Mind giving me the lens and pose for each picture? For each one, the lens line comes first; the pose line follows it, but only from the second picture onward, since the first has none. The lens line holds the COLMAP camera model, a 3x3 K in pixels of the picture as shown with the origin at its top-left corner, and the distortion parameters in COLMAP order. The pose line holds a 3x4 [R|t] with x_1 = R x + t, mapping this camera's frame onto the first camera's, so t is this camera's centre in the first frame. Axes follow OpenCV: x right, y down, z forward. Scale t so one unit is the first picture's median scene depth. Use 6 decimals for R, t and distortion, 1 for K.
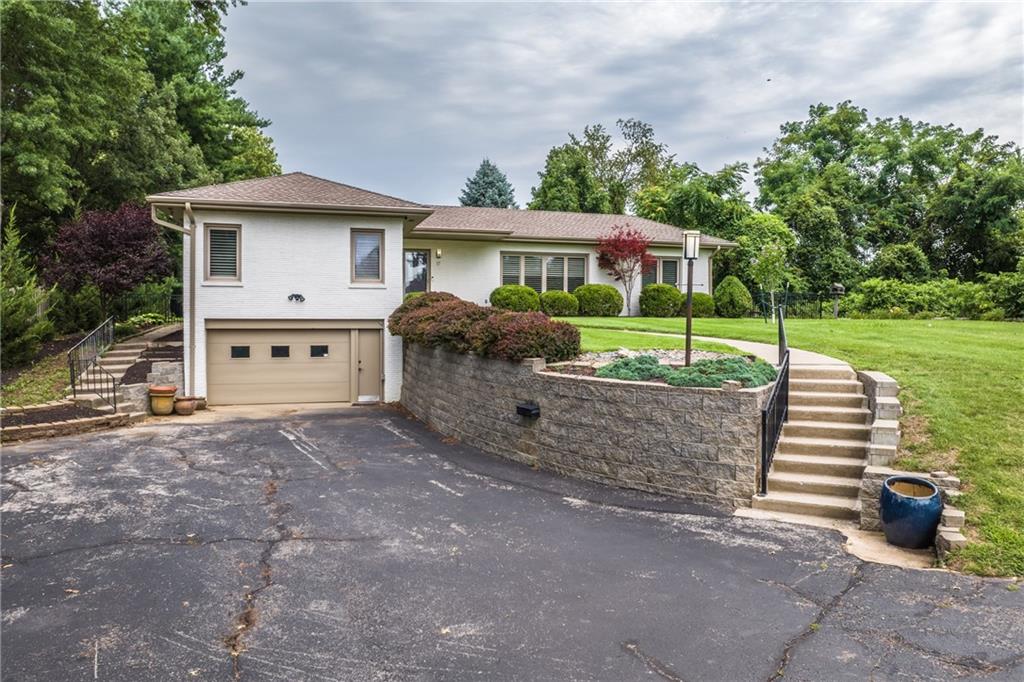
lens RADIAL K [[720.0, 0, 515.2], [0, 720.0, 333.7], [0, 0, 1]] dist [-0.041063, 0.000869]
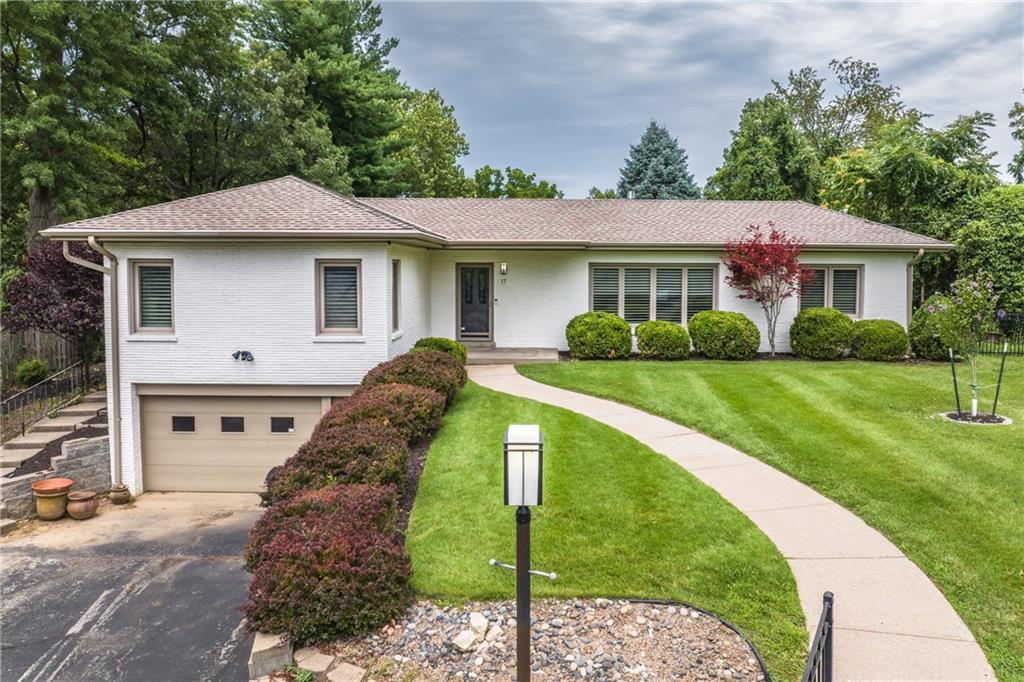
lens RADIAL K [[735.9, 0, 544.8], [0, 735.9, 306.9], [0, 0, 1]] dist [-0.033885, 0.002295]
pose [[0.959862, 0.012674, -0.280186, 0.103176], [-0.006142, 0.999689, 0.024180, -0.061535], [0.280405, -0.021488, 0.959641, 0.185386]]
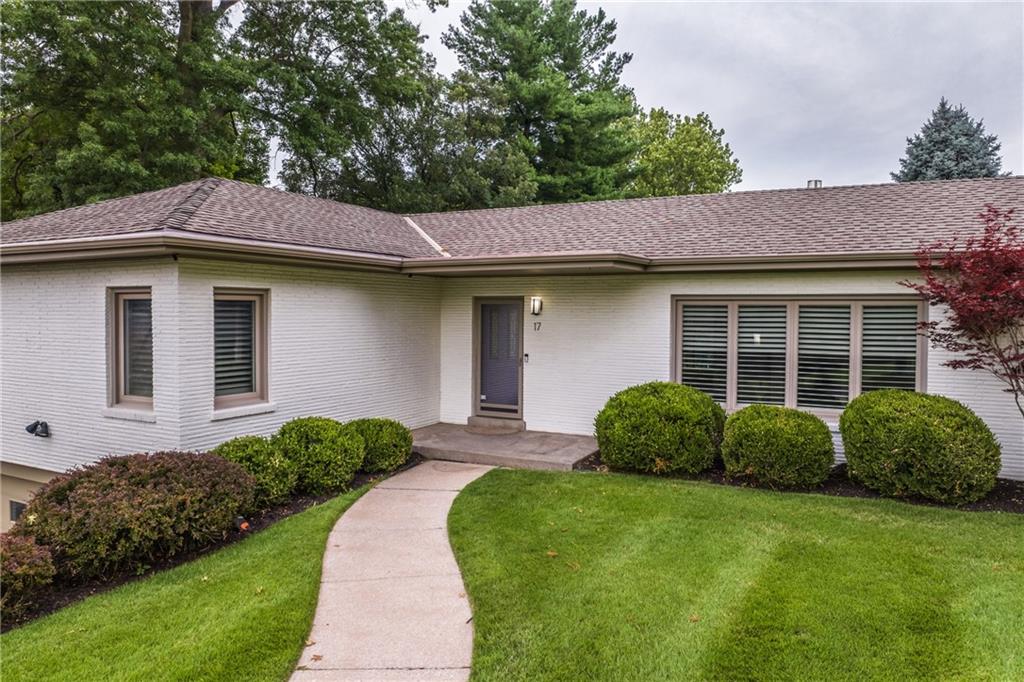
lens RADIAL K [[720.0, 0, 515.2], [0, 720.0, 333.7], [0, 0, 1]] dist [-0.041063, 0.000869]
pose [[0.718754, 0.018692, -0.695013, 0.145593], [-0.019505, 0.999787, 0.006717, -0.065404], [0.694991, 0.008728, 0.718965, 0.443171]]
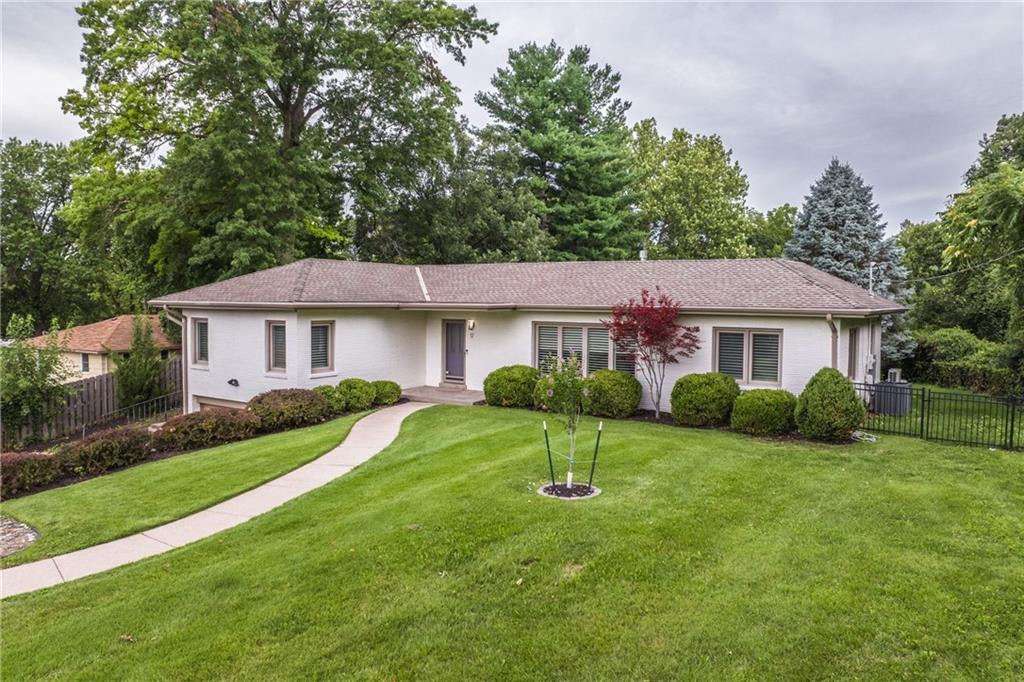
lens RADIAL K [[717.6, 0, 516.3], [0, 717.6, 330.7], [0, 0, 1]] dist [-0.037949, -0.001233]
pose [[0.643652, 0.033738, -0.764574, 0.427531], [-0.025378, 0.999419, 0.022736, -0.086031], [0.764898, 0.004769, 0.644134, 0.312127]]
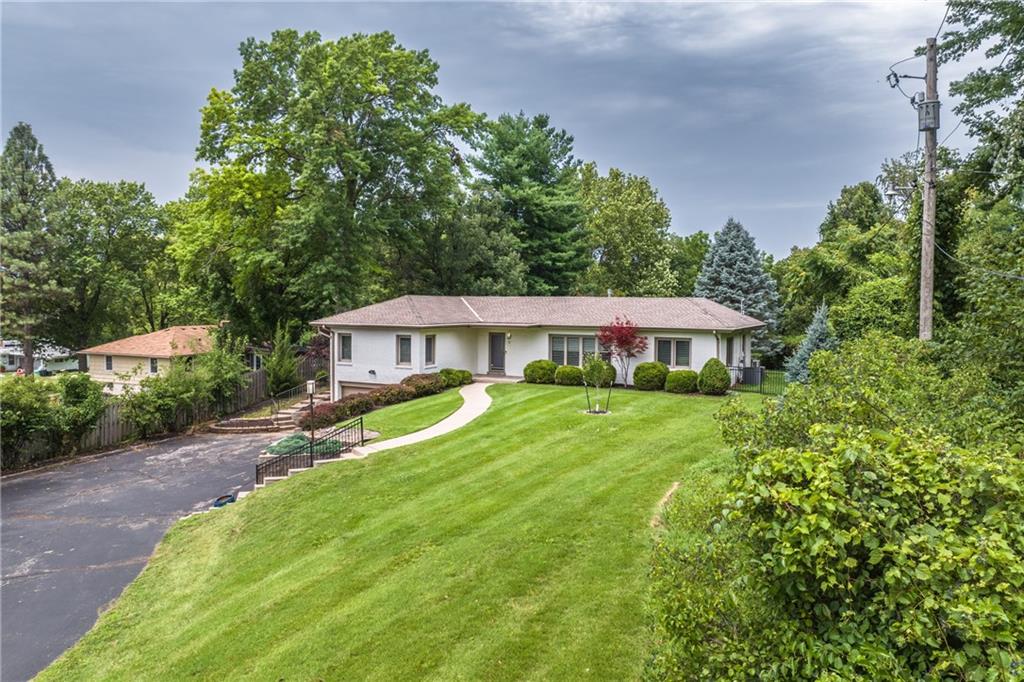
lens RADIAL K [[717.6, 0, 516.3], [0, 717.6, 330.7], [0, 0, 1]] dist [-0.037949, -0.001233]
pose [[0.718148, 0.025051, -0.695440, 0.644809], [-0.020014, 0.999682, 0.015343, -0.099562], [0.695603, 0.002900, 0.718421, -0.044023]]
